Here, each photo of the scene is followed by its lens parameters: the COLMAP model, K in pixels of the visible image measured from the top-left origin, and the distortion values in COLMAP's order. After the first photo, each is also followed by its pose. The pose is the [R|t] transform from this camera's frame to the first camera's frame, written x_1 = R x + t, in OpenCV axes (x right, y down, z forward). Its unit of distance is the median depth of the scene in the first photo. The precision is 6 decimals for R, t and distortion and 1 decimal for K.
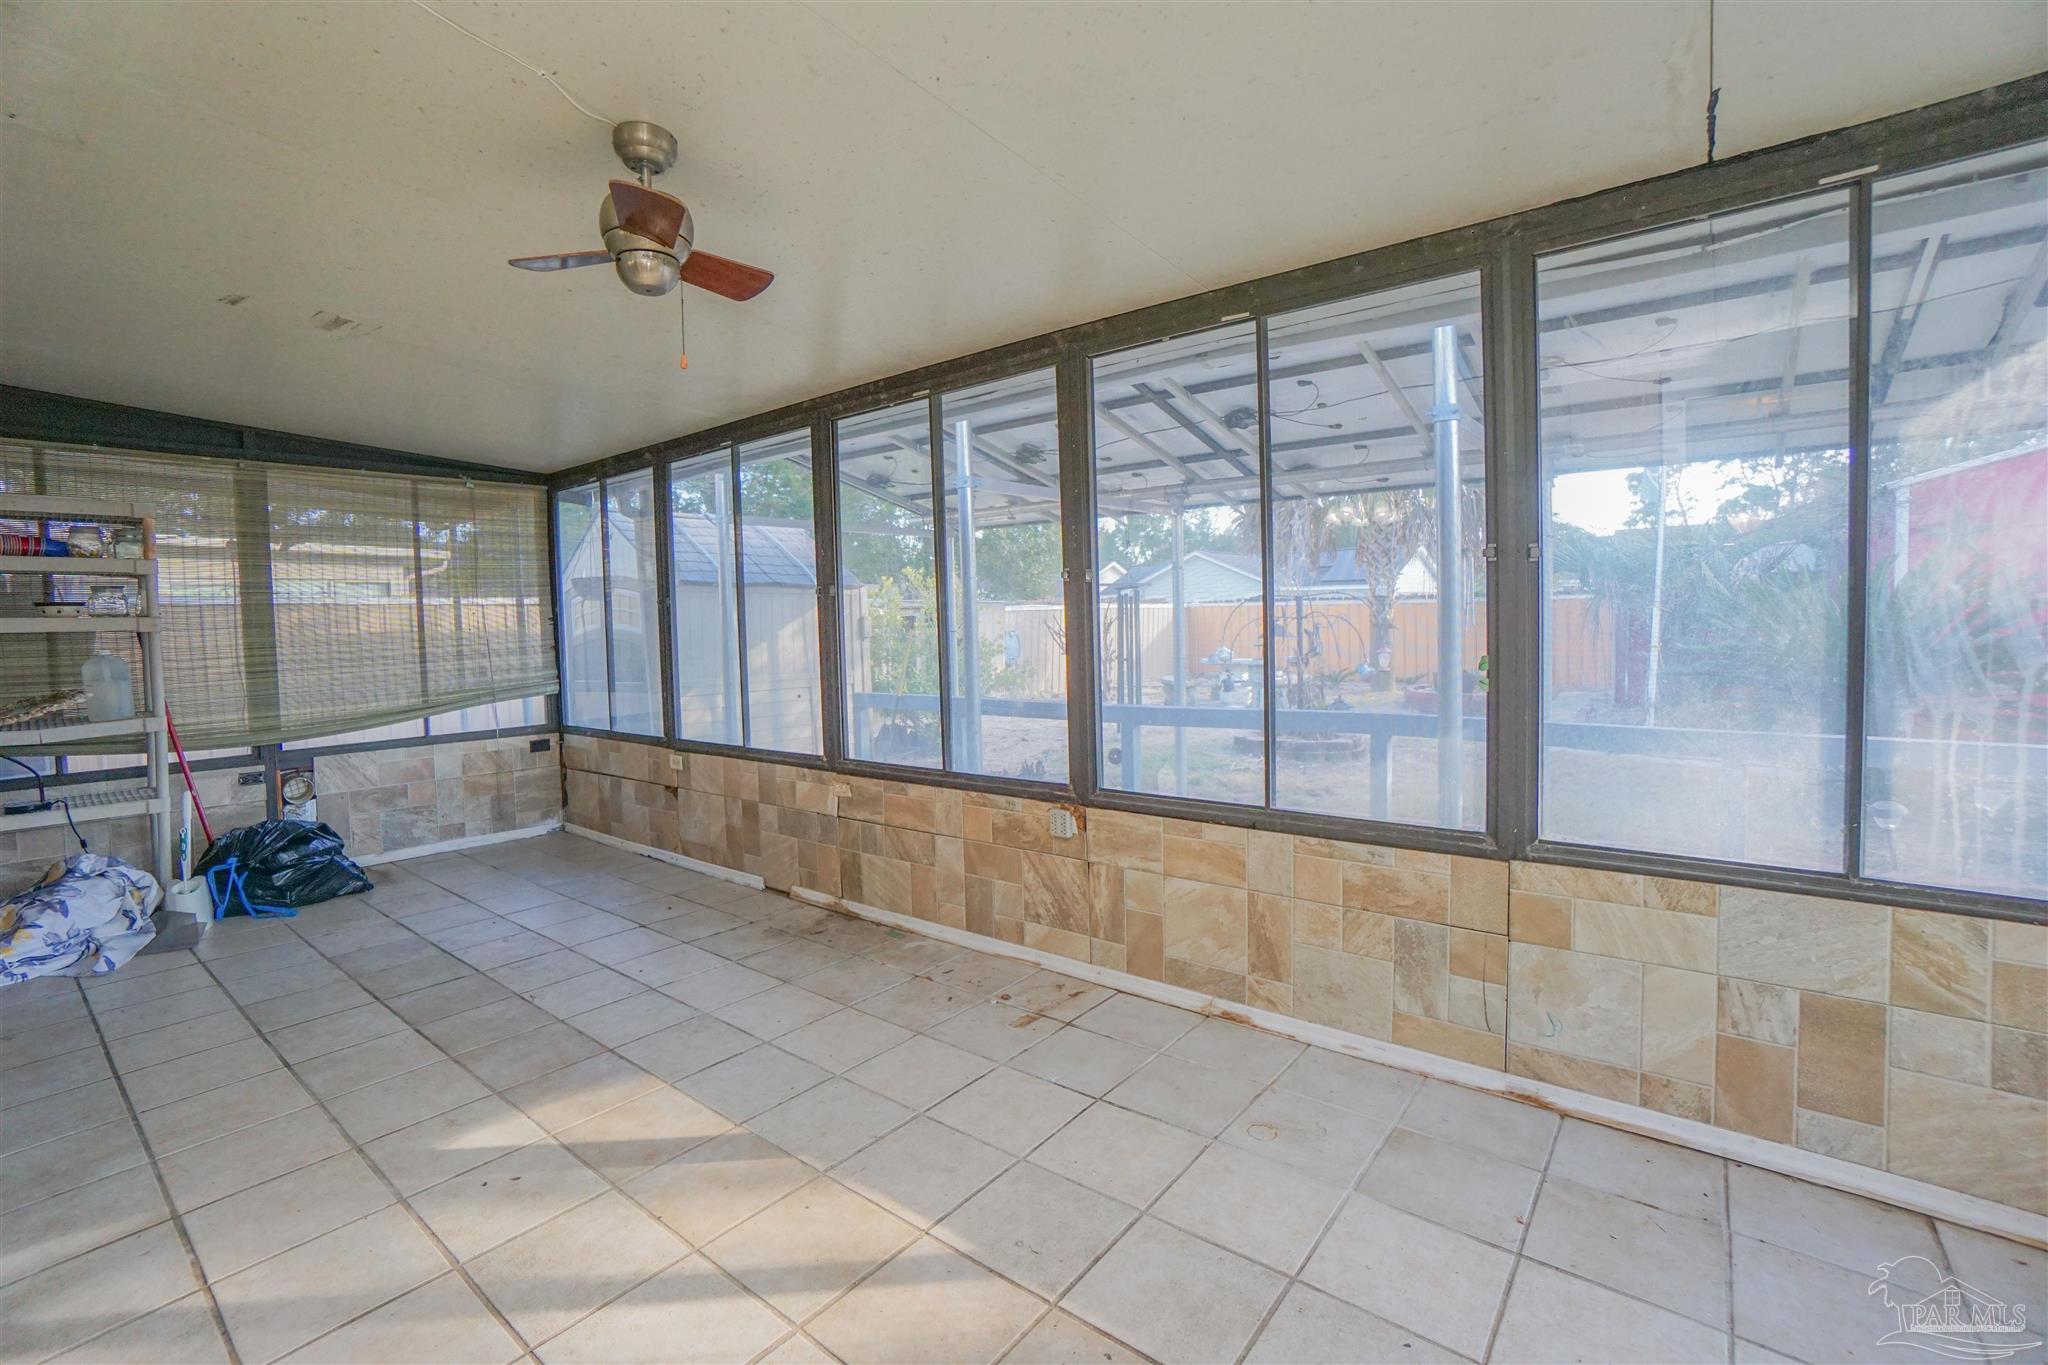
lens RADIAL K [[880.1, 0, 1017.9], [0, 880.1, 640.4], [0, 0, 1]] dist [-0.062575, 0.027275]
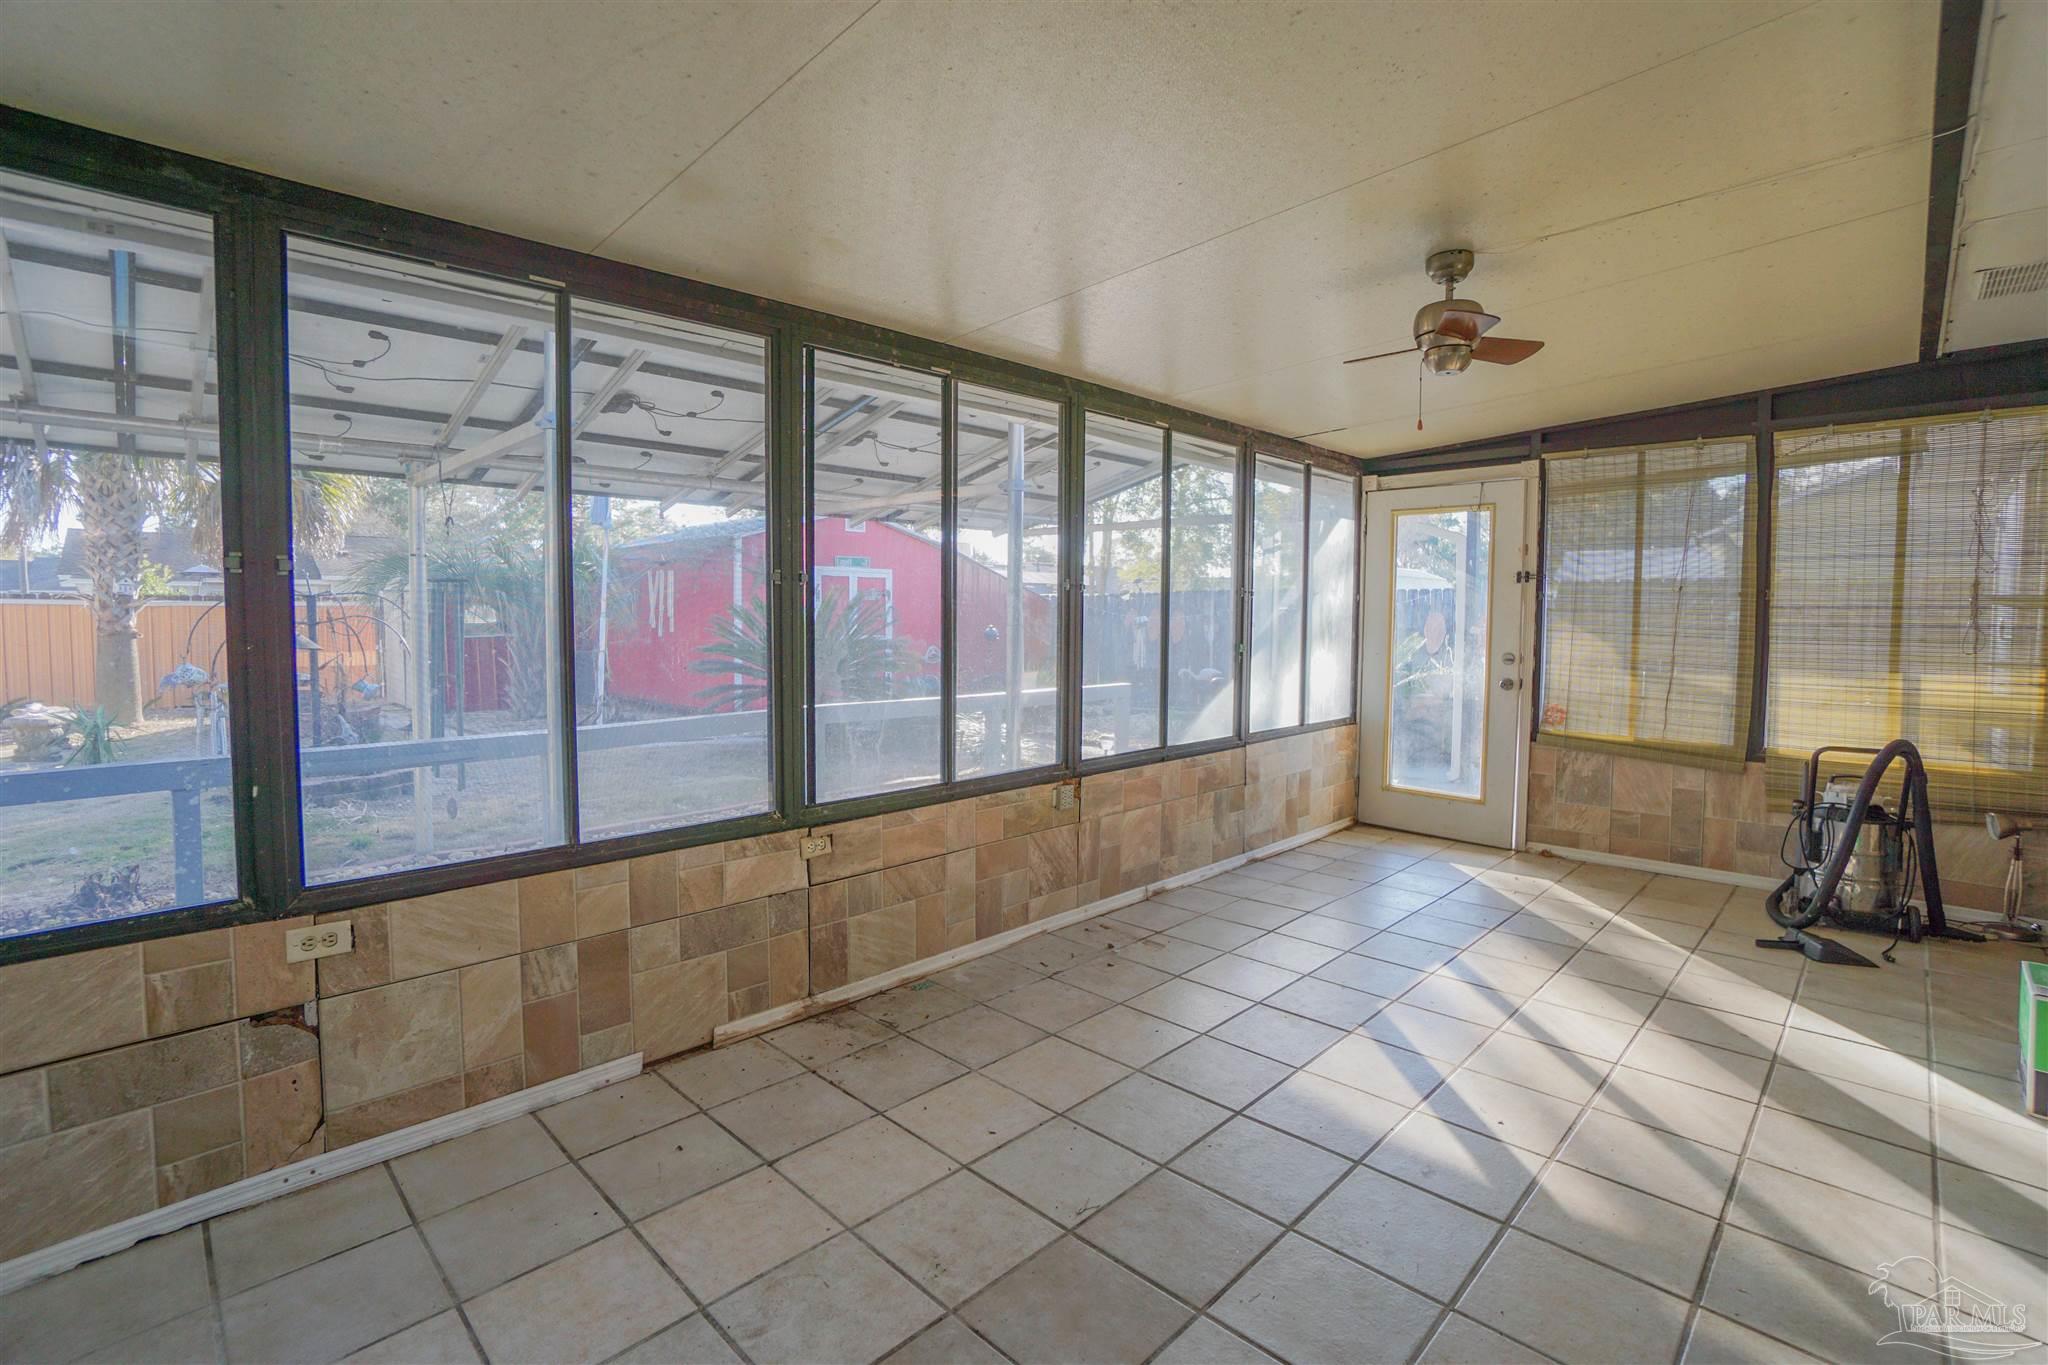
lens RADIAL K [[899.6, 0, 1010.9], [0, 899.6, 658.3], [0, 0, 1]] dist [-0.064319, 0.023248]
pose [[0.147723, -0.019262, 0.988841, -0.907265], [0.026357, 0.999532, 0.015533, 0.002888], [-0.988677, 0.023768, 0.148162, 0.710243]]
